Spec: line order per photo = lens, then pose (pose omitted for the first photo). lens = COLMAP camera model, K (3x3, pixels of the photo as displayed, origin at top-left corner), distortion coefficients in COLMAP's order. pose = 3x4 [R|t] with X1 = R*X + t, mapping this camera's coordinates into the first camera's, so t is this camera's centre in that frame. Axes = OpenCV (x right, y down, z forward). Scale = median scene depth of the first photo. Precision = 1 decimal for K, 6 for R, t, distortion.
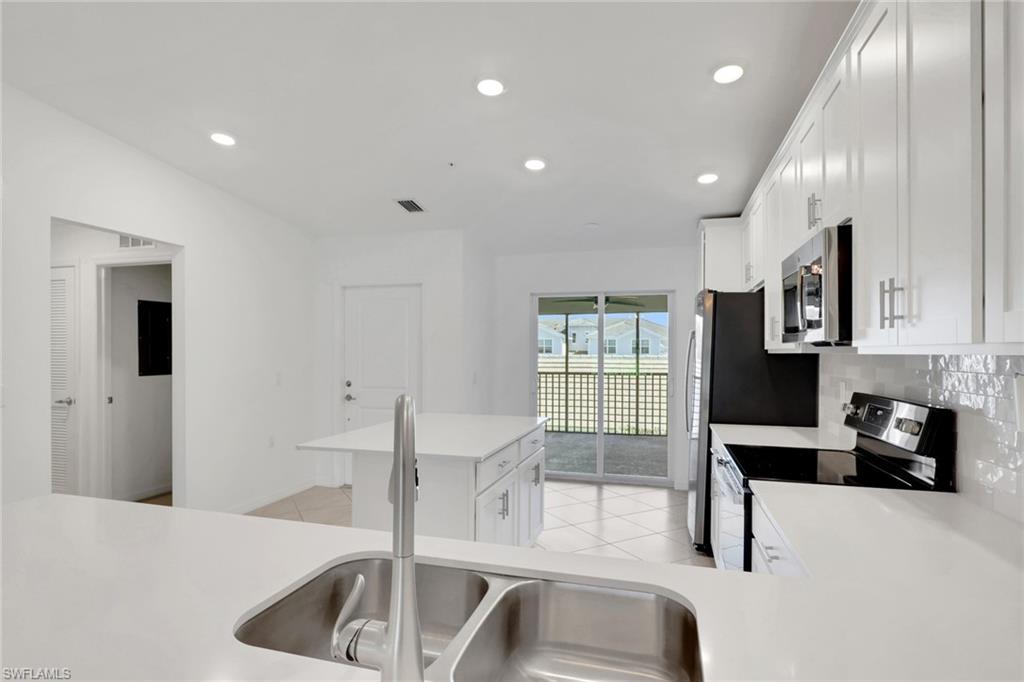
lens RADIAL K [[525.9, 0, 515.4], [0, 525.9, 355.8], [0, 0, 1]] dist [0.000386, -0.000058]
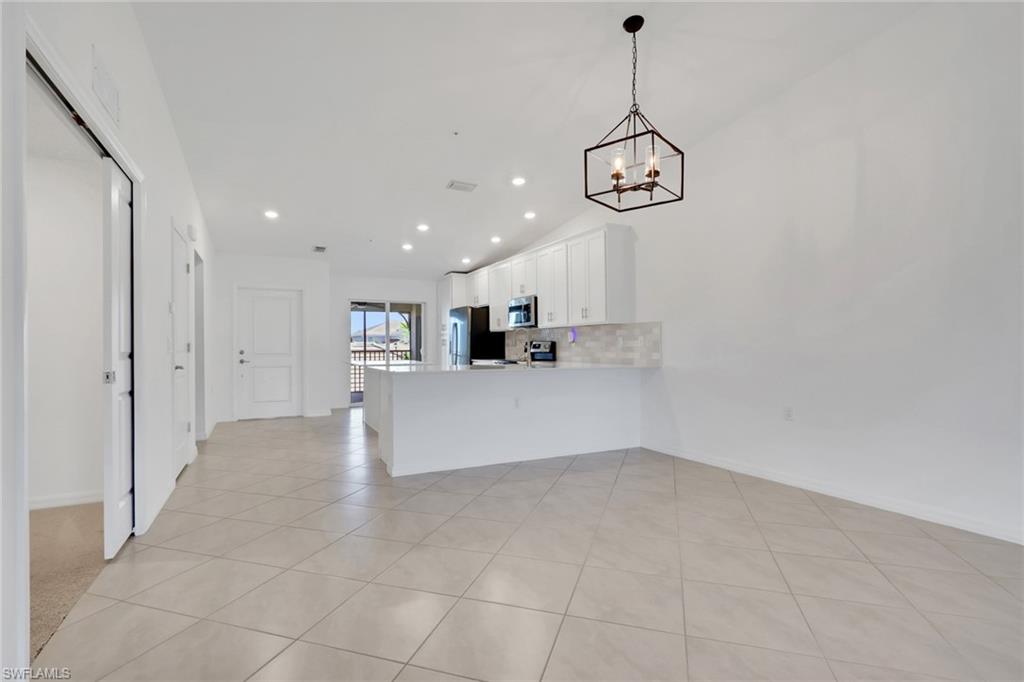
lens RADIAL K [[479.9, 0, 514.0], [0, 479.9, 344.4], [0, 0, 1]] dist [-0.001512, -0.000506]
pose [[0.730236, -0.002355, 0.683190, -0.653058], [0.010767, 0.999910, -0.008061, 0.048058], [-0.683110, 0.013242, 0.730196, -0.509628]]
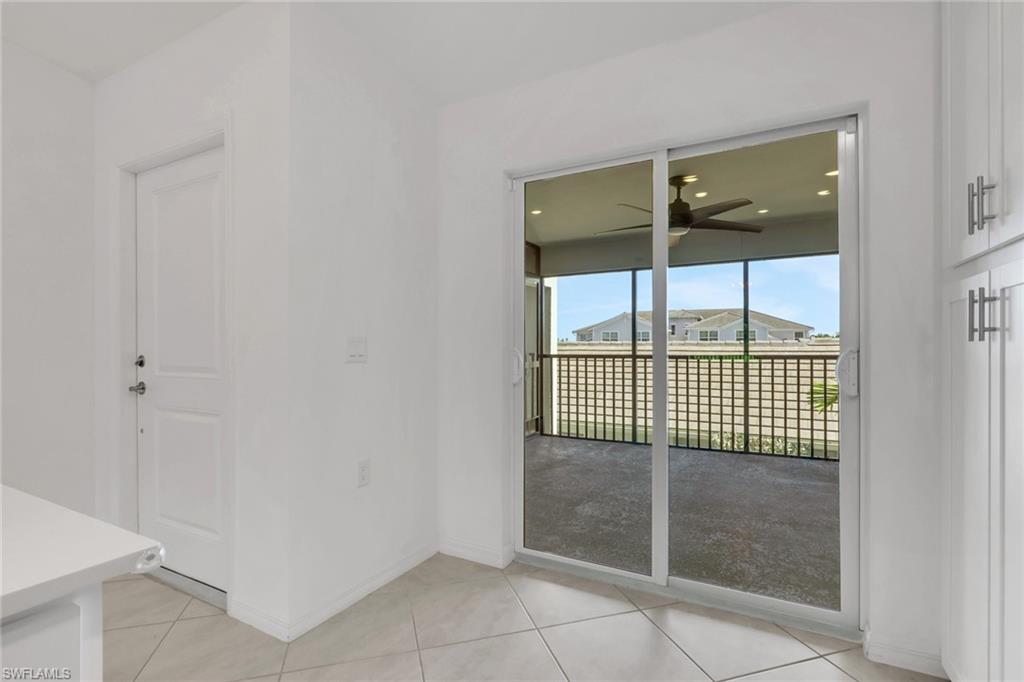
lens RADIAL K [[479.9, 0, 514.0], [0, 479.9, 344.4], [0, 0, 1]] dist [-0.001512, -0.000506]
pose [[0.976948, -0.004778, -0.213424, 0.129765], [0.002160, 0.999920, -0.012502, 0.041288], [0.213466, 0.011753, 0.976880, 0.593108]]
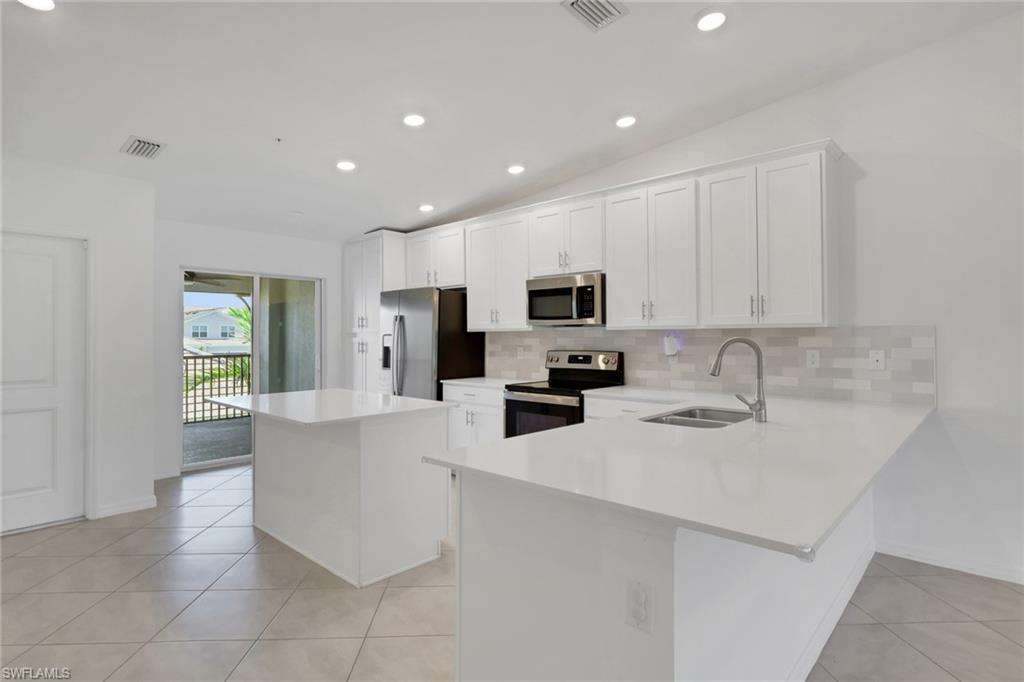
lens RADIAL K [[522.9, 0, 509.5], [0, 522.9, 334.2], [0, 0, 1]] dist [0.000757, 0.000086]
pose [[0.455050, 0.001975, 0.890464, -0.512720], [0.009721, 0.999927, -0.007185, 0.009427], [-0.890413, 0.011926, 0.454998, 0.107306]]
